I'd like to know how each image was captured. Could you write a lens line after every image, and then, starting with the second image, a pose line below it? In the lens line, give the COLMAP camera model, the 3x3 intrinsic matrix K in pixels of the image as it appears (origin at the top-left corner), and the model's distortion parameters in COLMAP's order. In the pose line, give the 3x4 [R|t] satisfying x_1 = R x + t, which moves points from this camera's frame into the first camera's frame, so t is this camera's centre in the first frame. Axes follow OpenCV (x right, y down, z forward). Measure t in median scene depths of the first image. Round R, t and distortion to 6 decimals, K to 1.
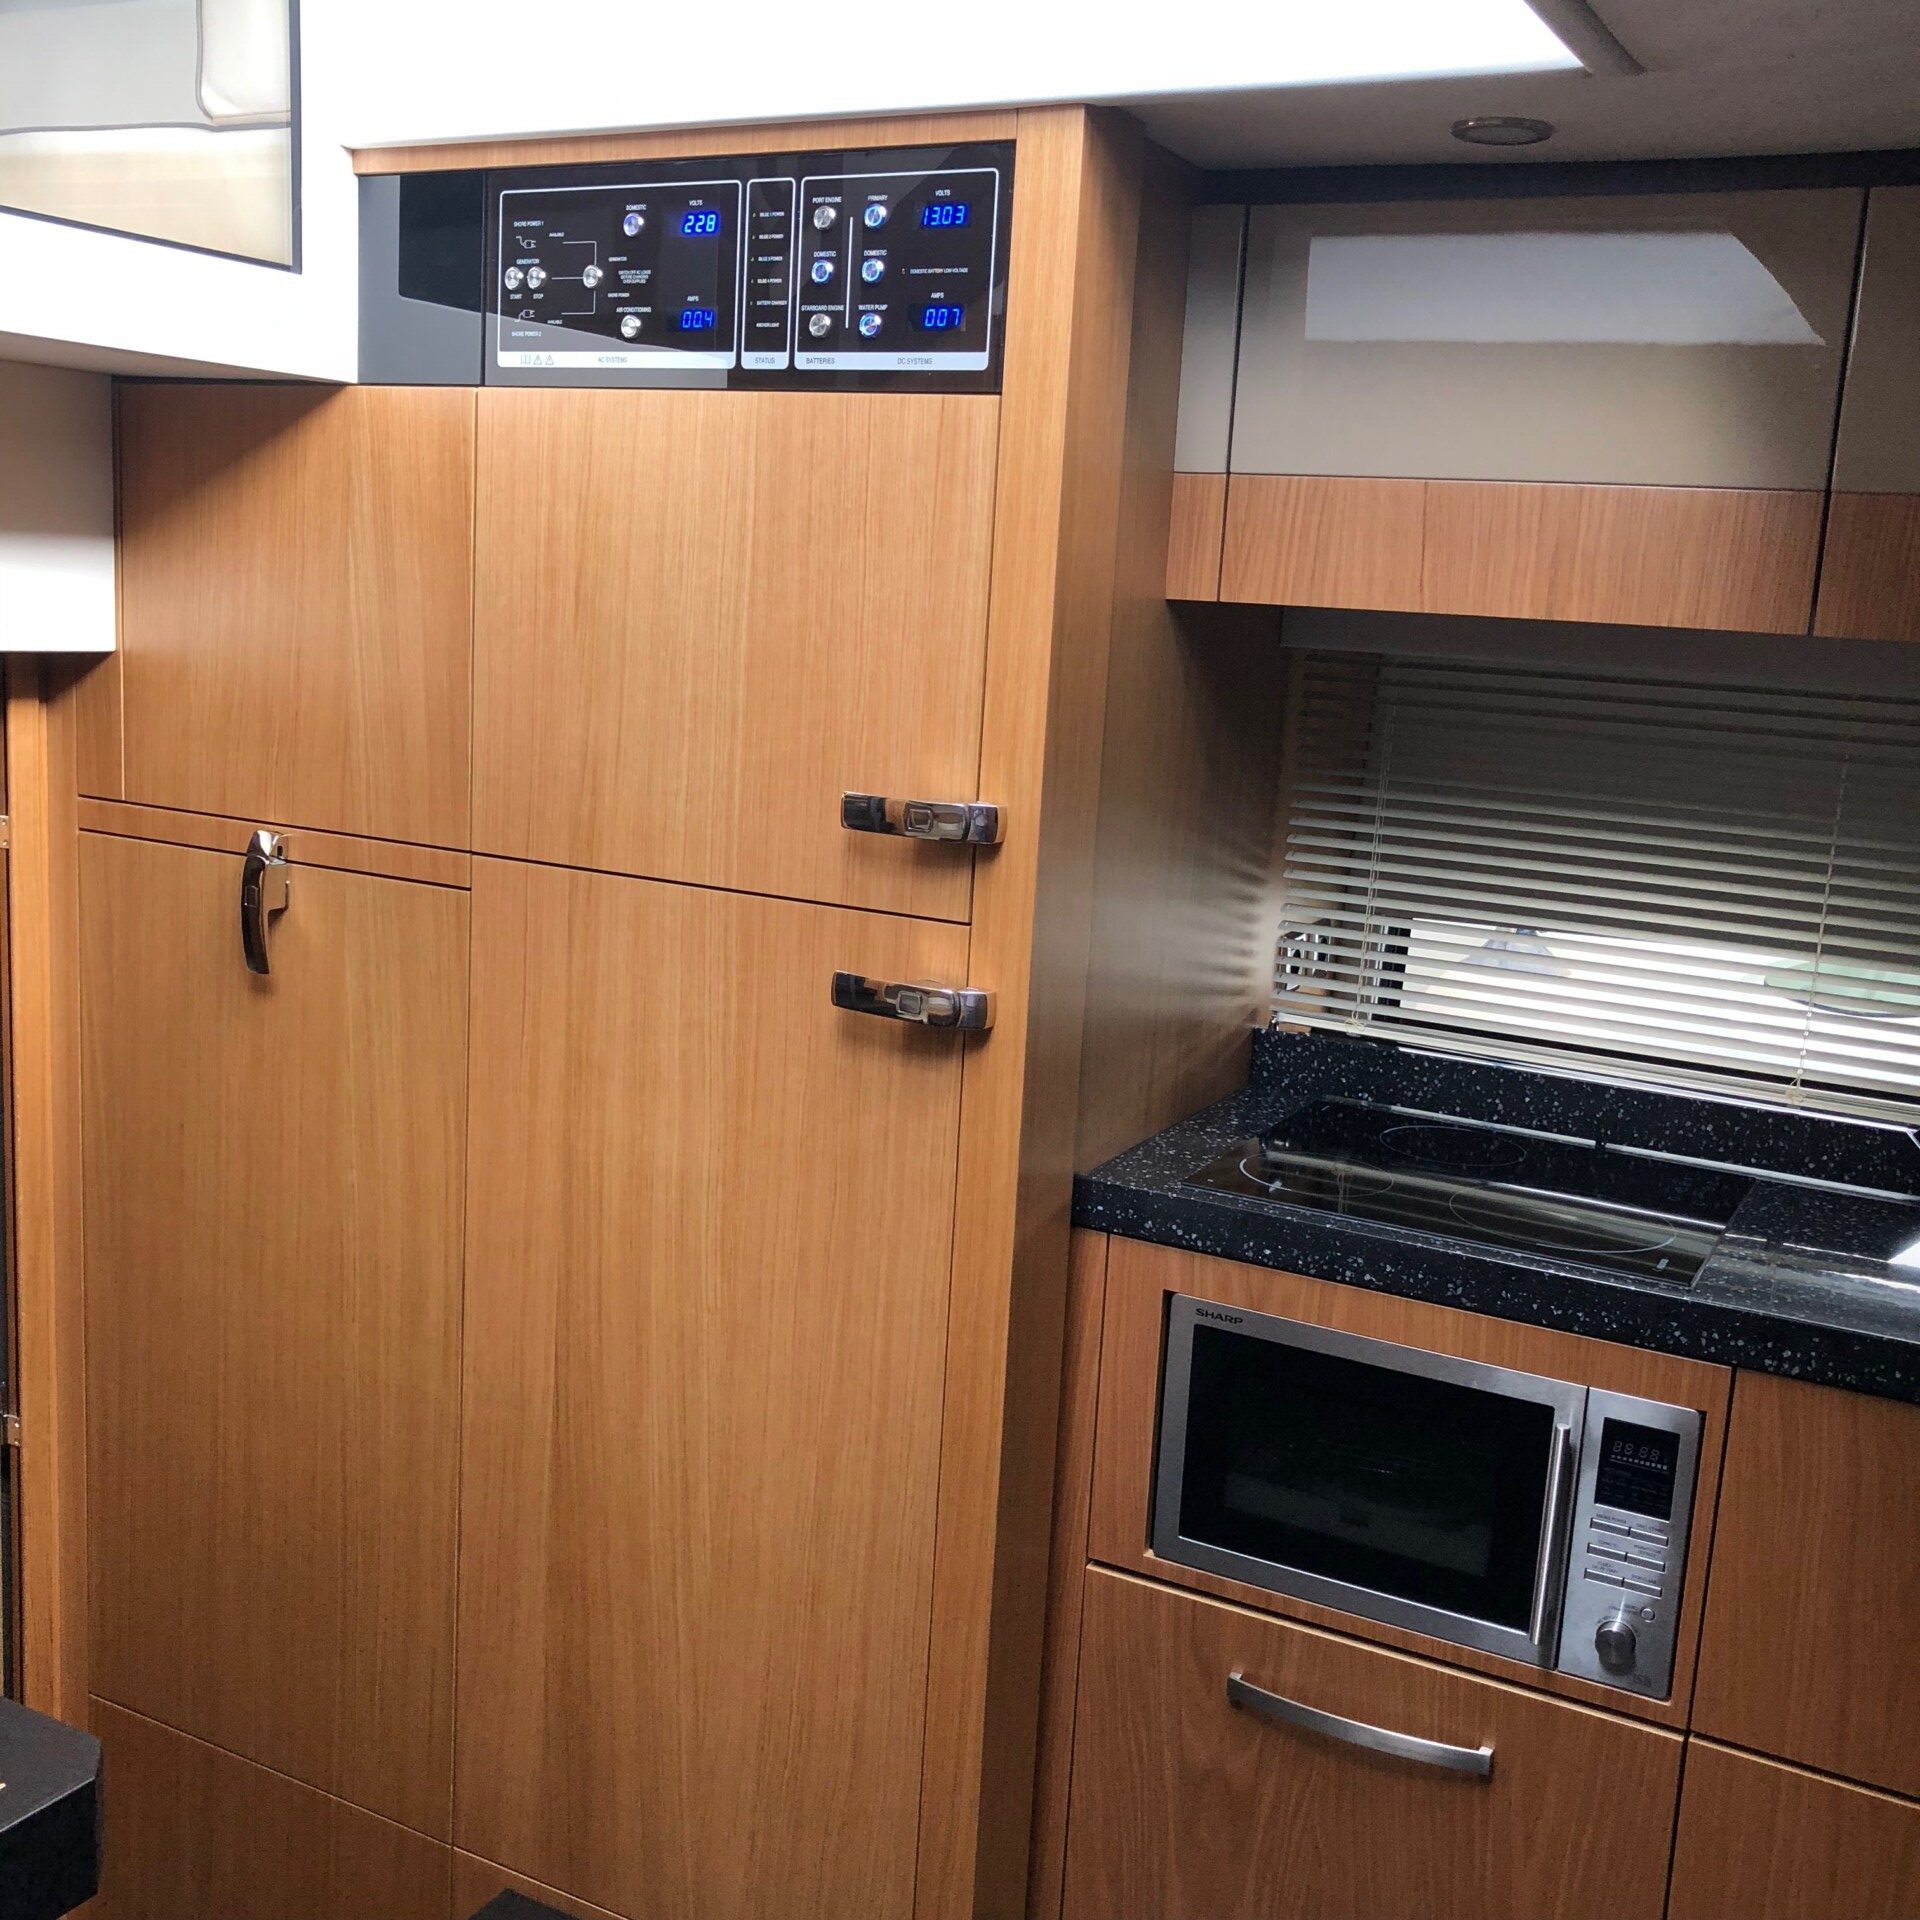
lens RADIAL K [[2111.7, 0, 970.9], [0, 2111.7, 961.9], [0, 0, 1]] dist [0.096999, 0.000000]
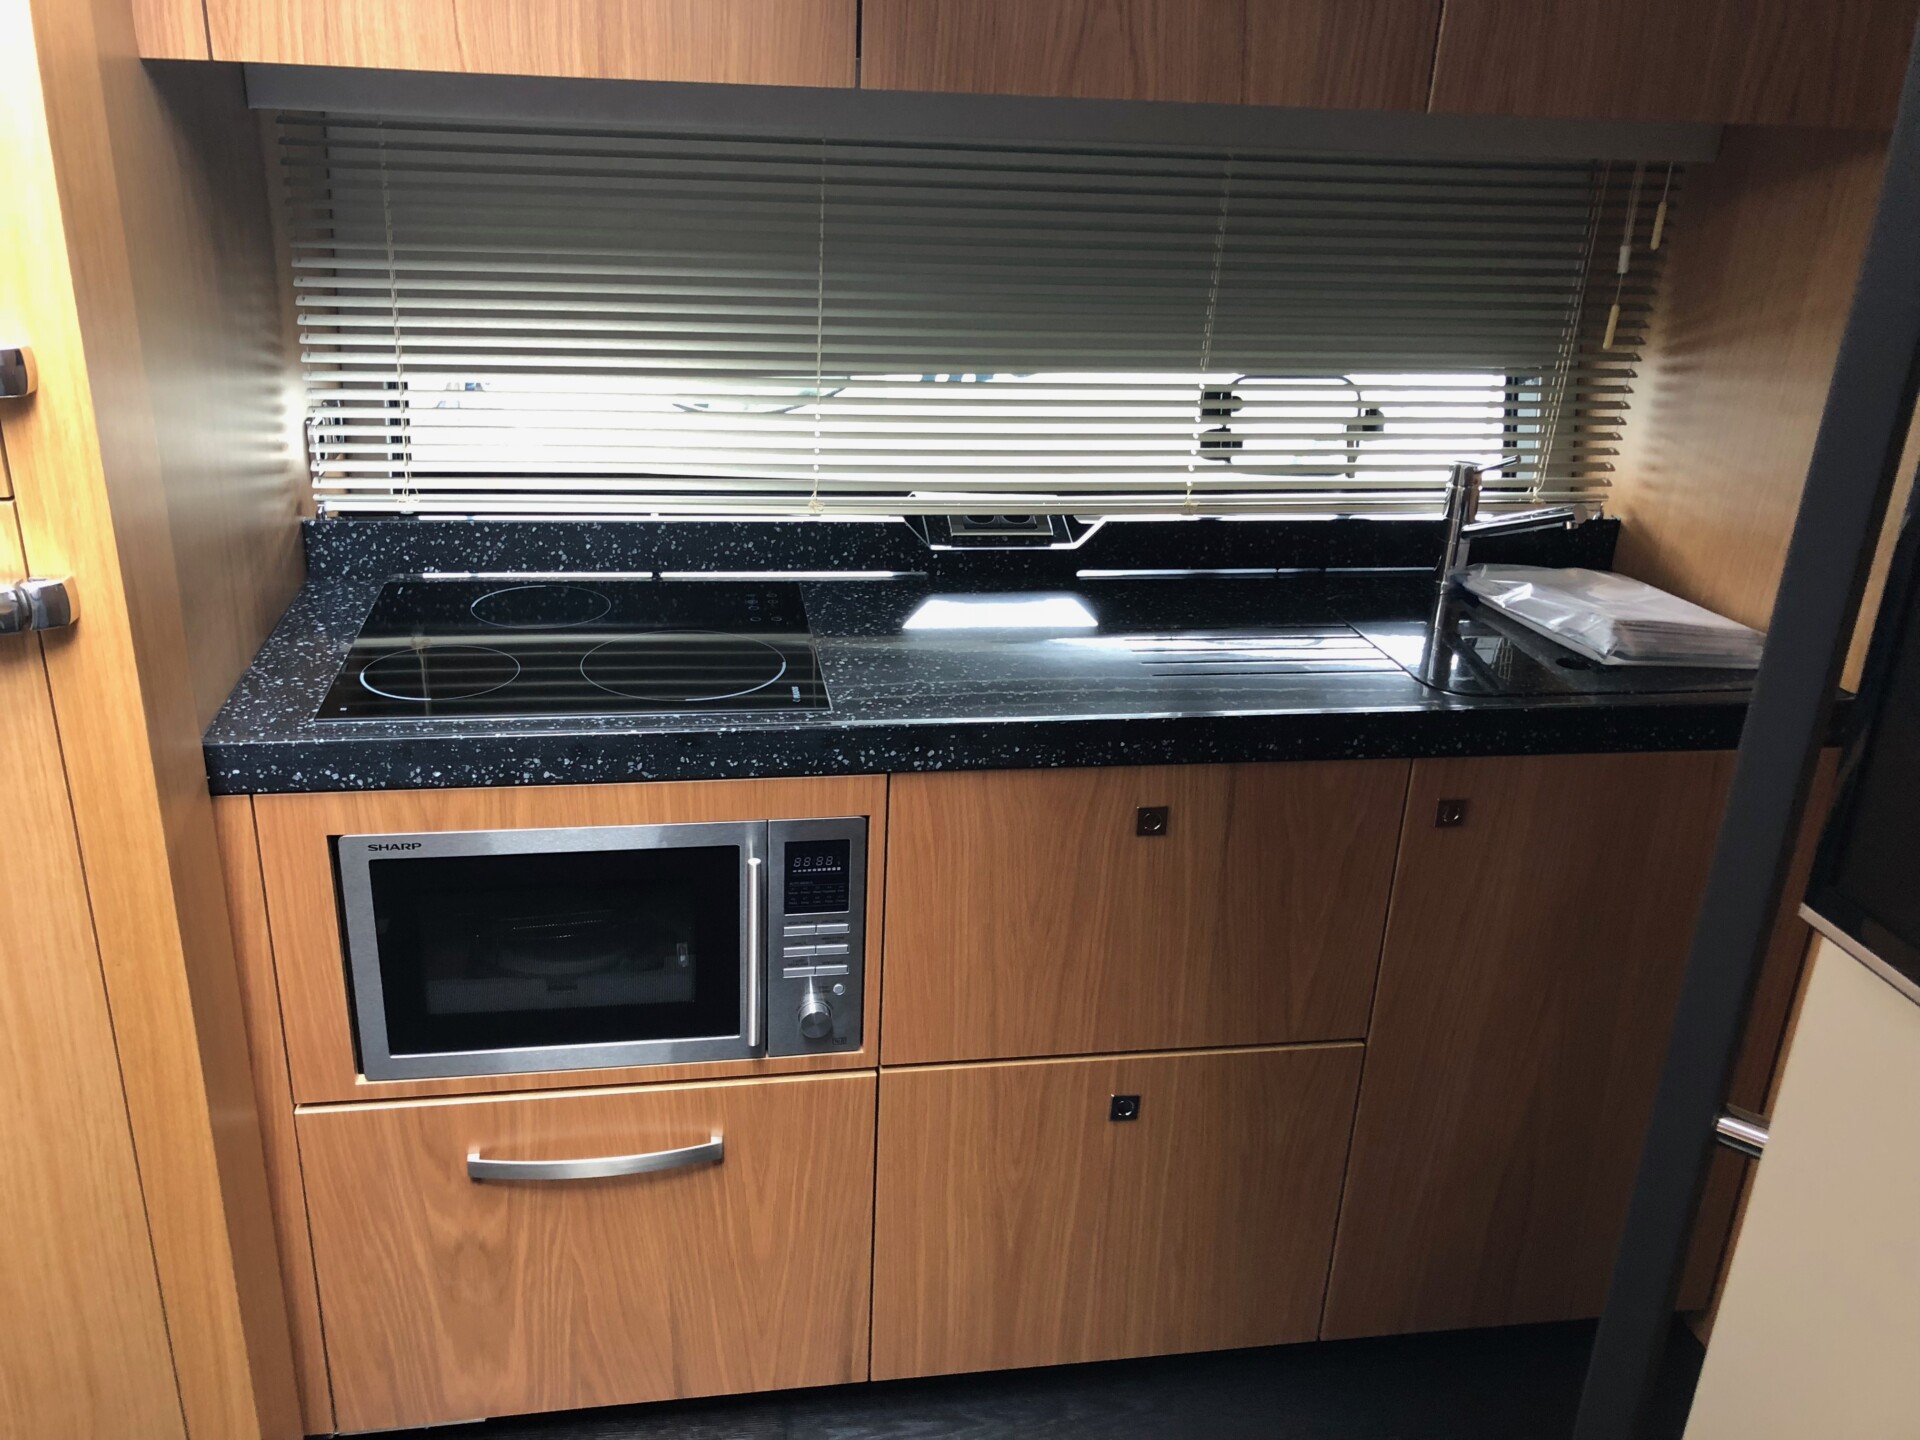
lens RADIAL K [[1592.7, 0, 961.1], [0, 1592.7, 713.5], [0, 0, 1]] dist [0.018476, -0.010595]
pose [[0.800712, -0.248222, 0.545203, -0.058596], [0.118225, 0.957692, 0.262392, -0.052212], [-0.587268, -0.145644, 0.796181, 0.272199]]
